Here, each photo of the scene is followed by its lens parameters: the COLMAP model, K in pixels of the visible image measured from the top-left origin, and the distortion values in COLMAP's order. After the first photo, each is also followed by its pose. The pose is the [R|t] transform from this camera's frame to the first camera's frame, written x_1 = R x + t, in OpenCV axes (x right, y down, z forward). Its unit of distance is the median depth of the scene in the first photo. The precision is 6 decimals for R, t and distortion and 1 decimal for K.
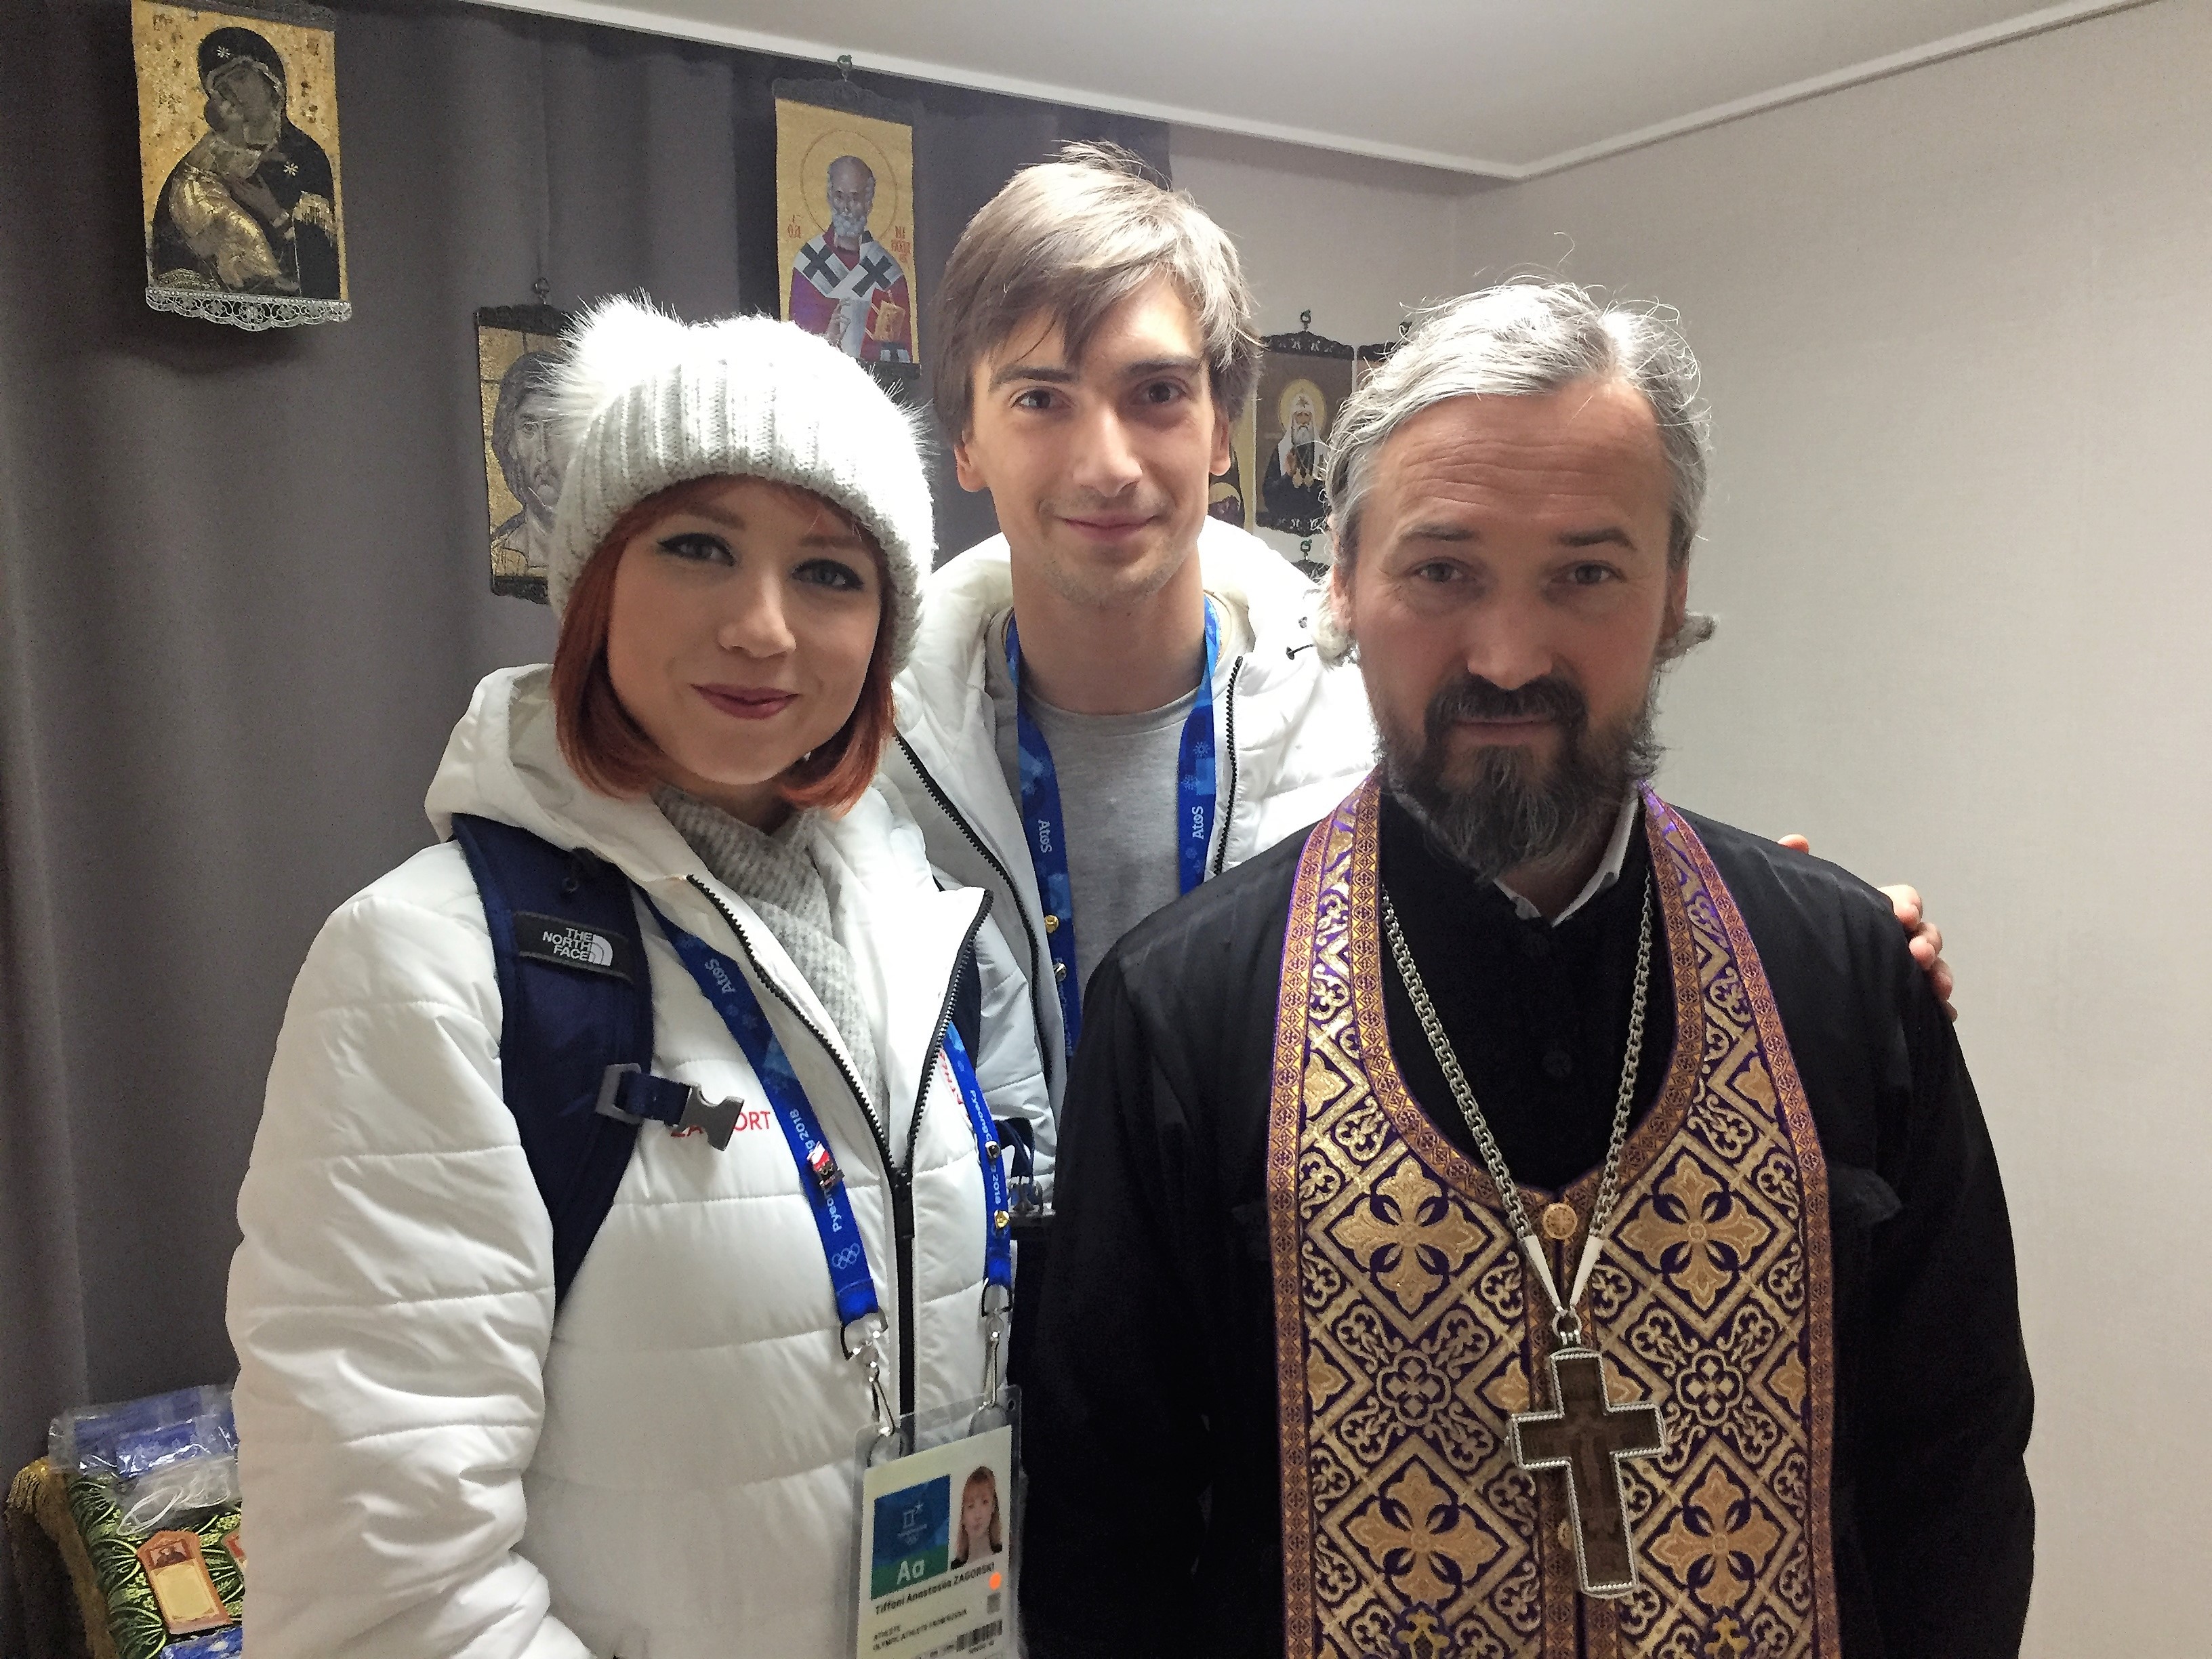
lens RADIAL K [[1867.4, 0, 1099.9], [0, 1867.4, 827.0], [0, 0, 1]] dist [0.082738, -0.124512]
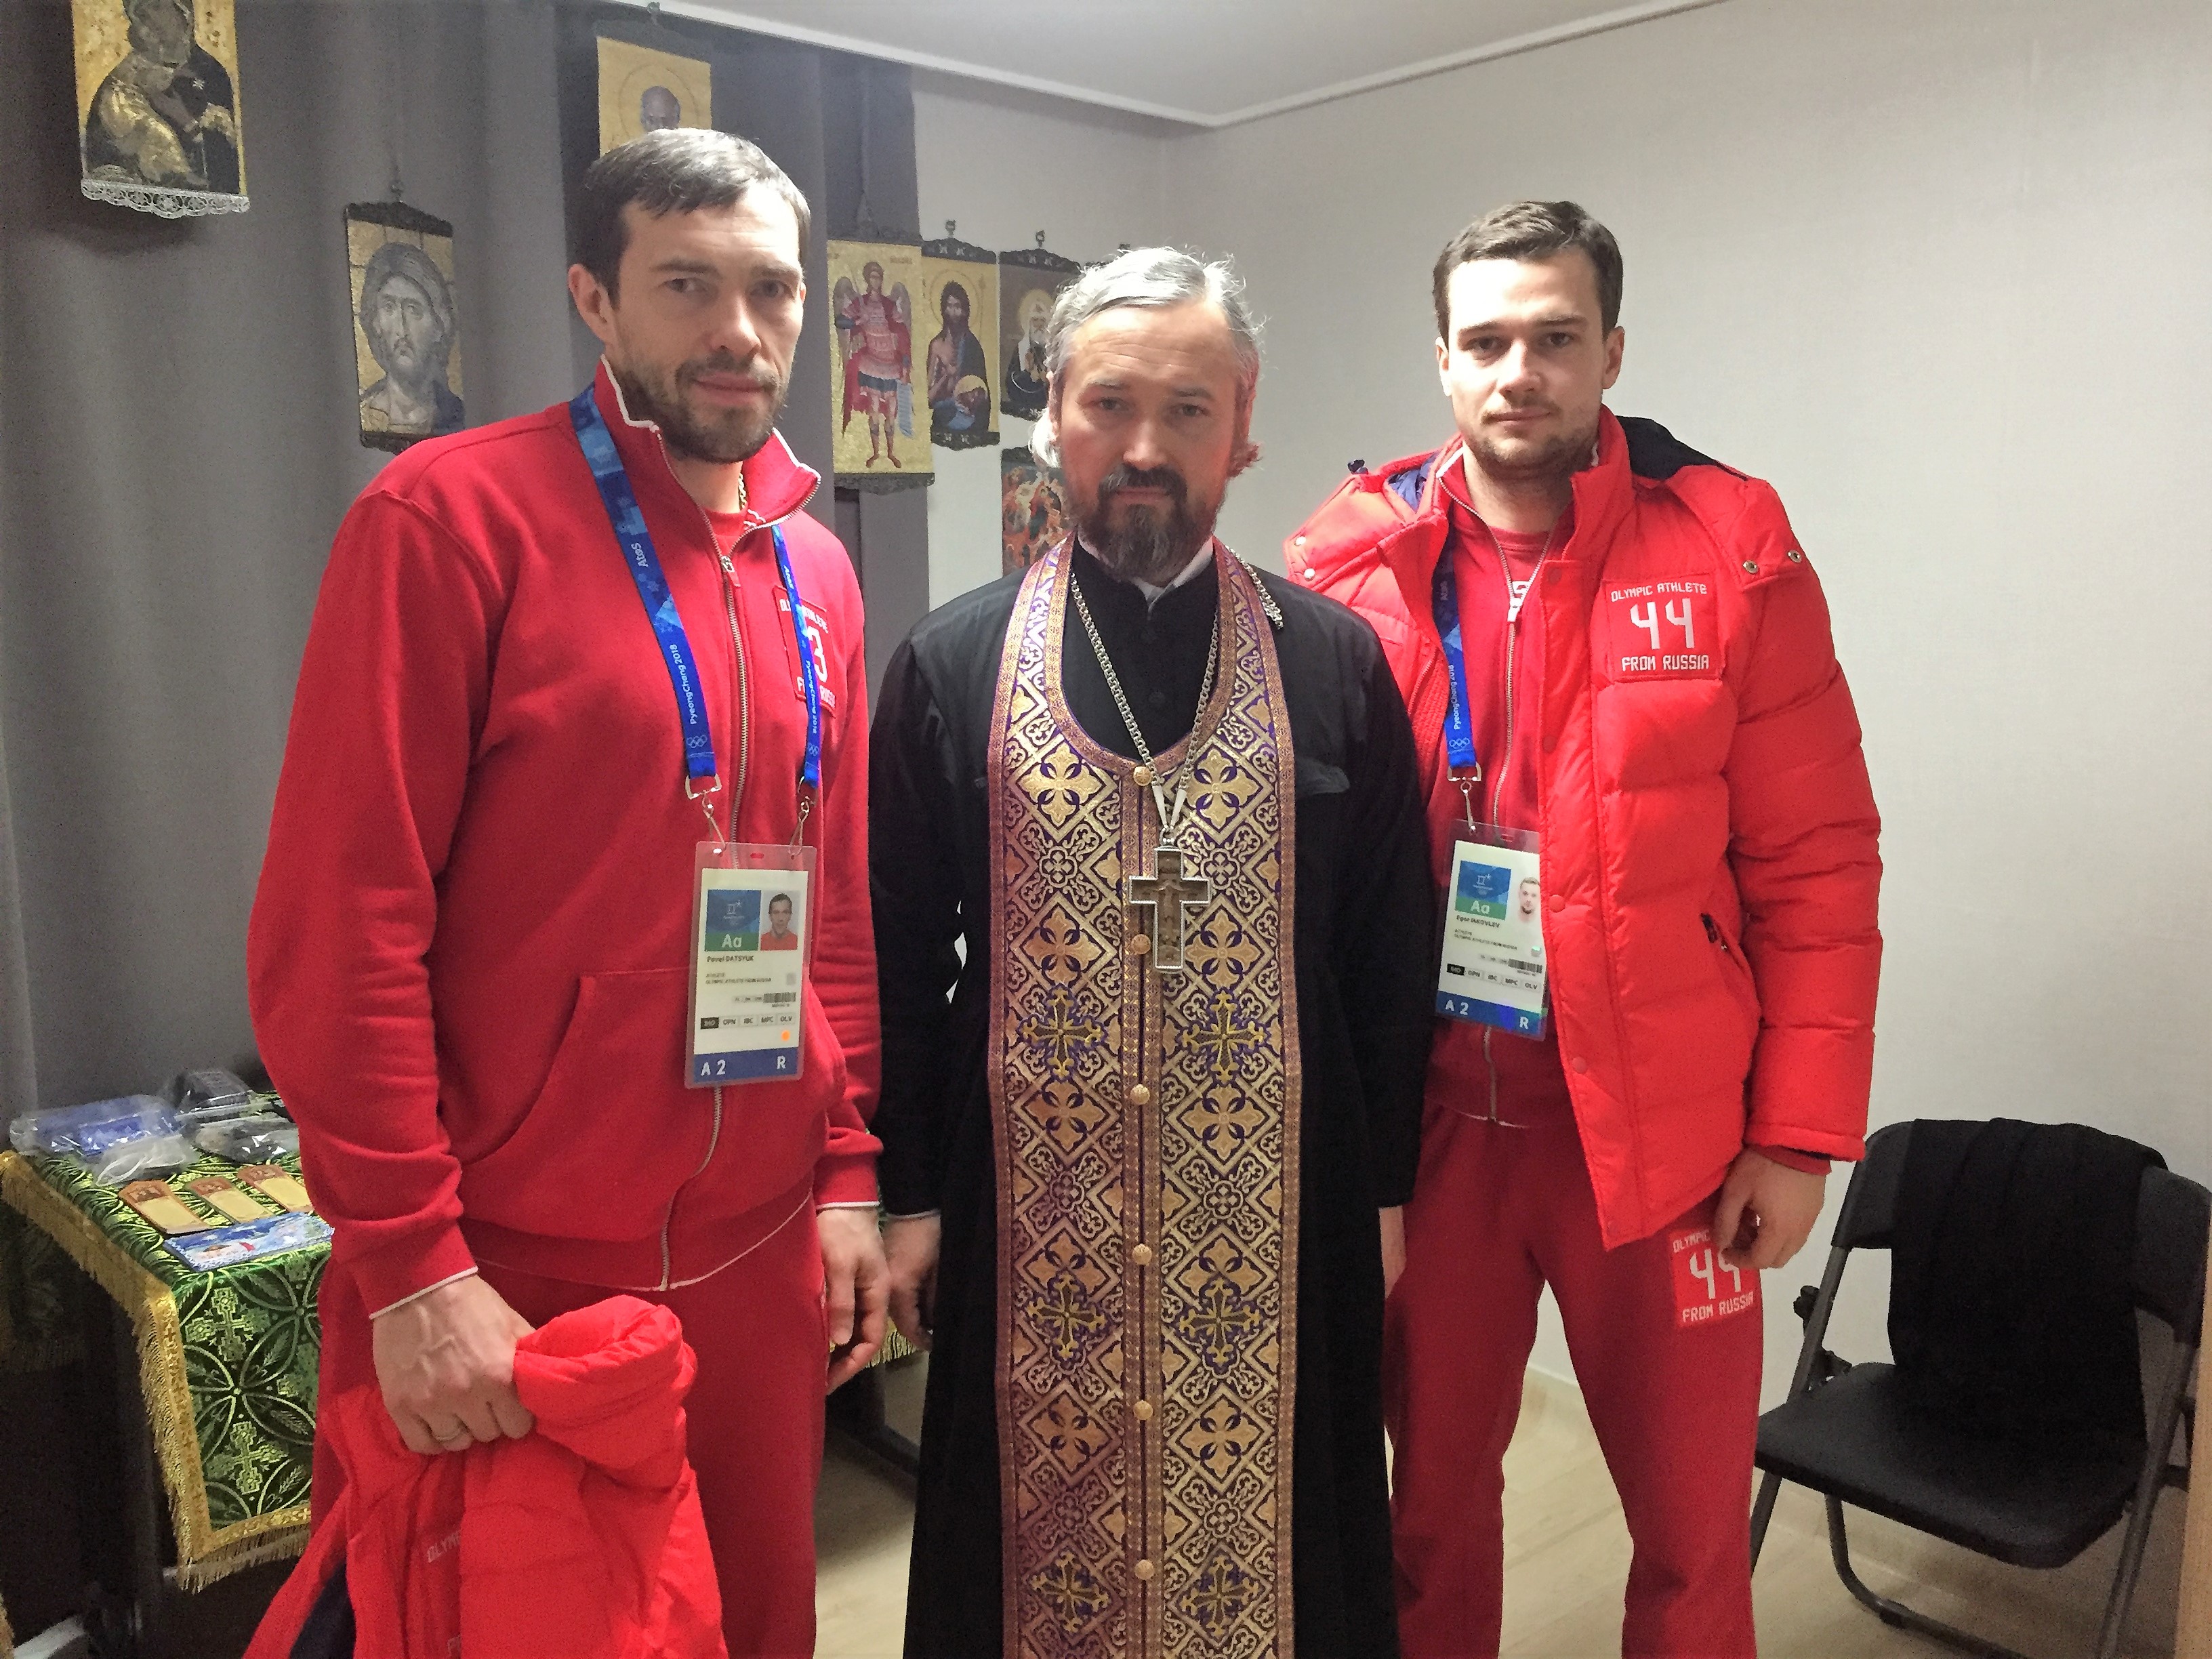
lens RADIAL K [[1879.2, 0, 1121.2], [0, 1879.2, 864.2], [0, 0, 1]] dist [0.096010, -0.122654]
pose [[0.990302, -0.006610, 0.138776, -0.013788], [-0.002423, 0.997894, 0.064823, 0.070284], [-0.138912, -0.064531, 0.988200, -0.324482]]
